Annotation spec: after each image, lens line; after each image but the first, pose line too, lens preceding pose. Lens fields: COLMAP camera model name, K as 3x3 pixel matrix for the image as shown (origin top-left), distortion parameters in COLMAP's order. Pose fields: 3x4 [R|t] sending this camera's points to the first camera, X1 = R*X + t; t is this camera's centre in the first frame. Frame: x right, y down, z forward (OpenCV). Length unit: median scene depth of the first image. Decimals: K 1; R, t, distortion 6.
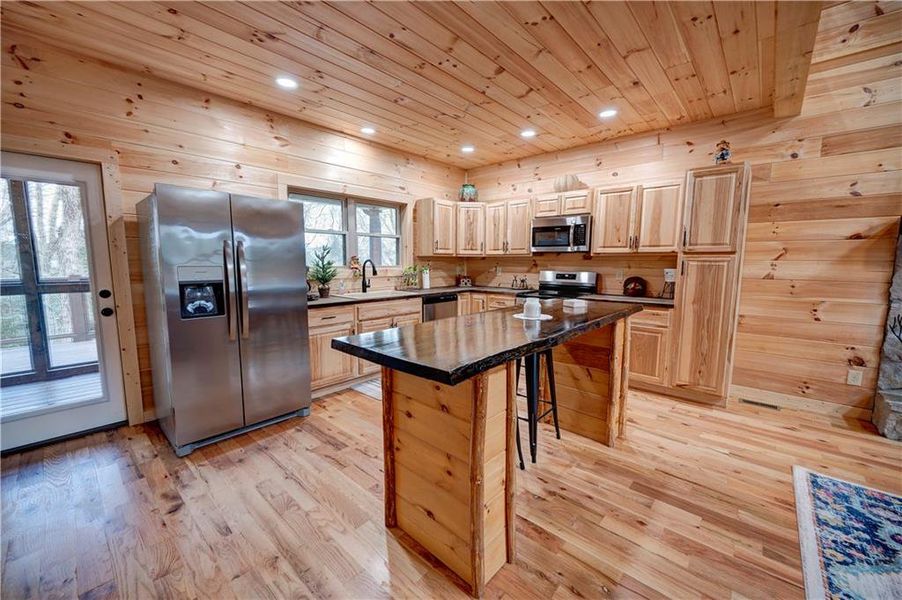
lens RADIAL K [[375.1, 0, 451.0], [0, 375.1, 300.0], [0, 0, 1]] dist [-0.001513, -0.000178]
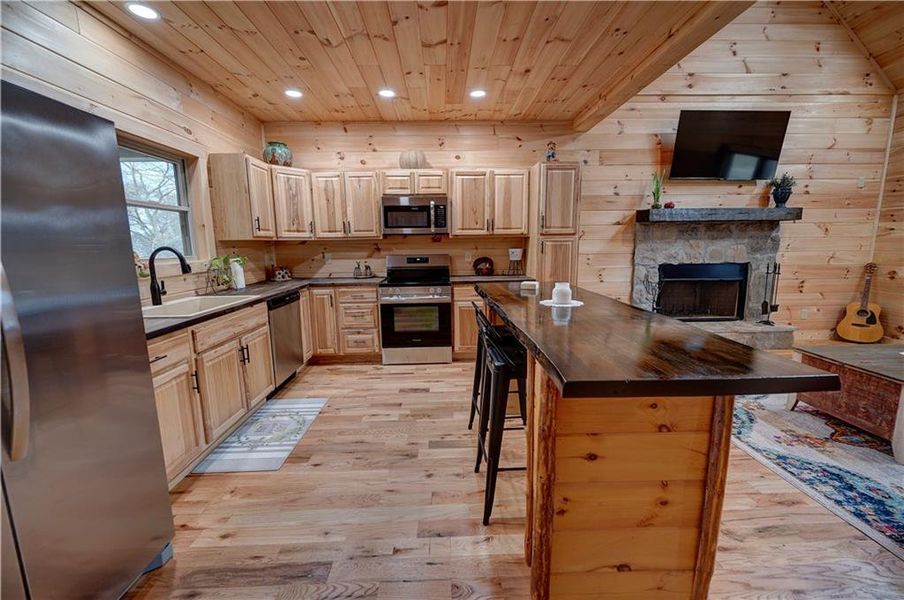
lens RADIAL K [[375.9, 0, 452.0], [0, 375.9, 300.0], [0, 0, 1]] dist [-0.001513, -0.000178]
pose [[0.704759, -0.120999, 0.699052, -0.333966], [0.092842, 0.992604, 0.078210, -0.032296], [-0.703345, 0.009782, 0.710781, 0.292953]]
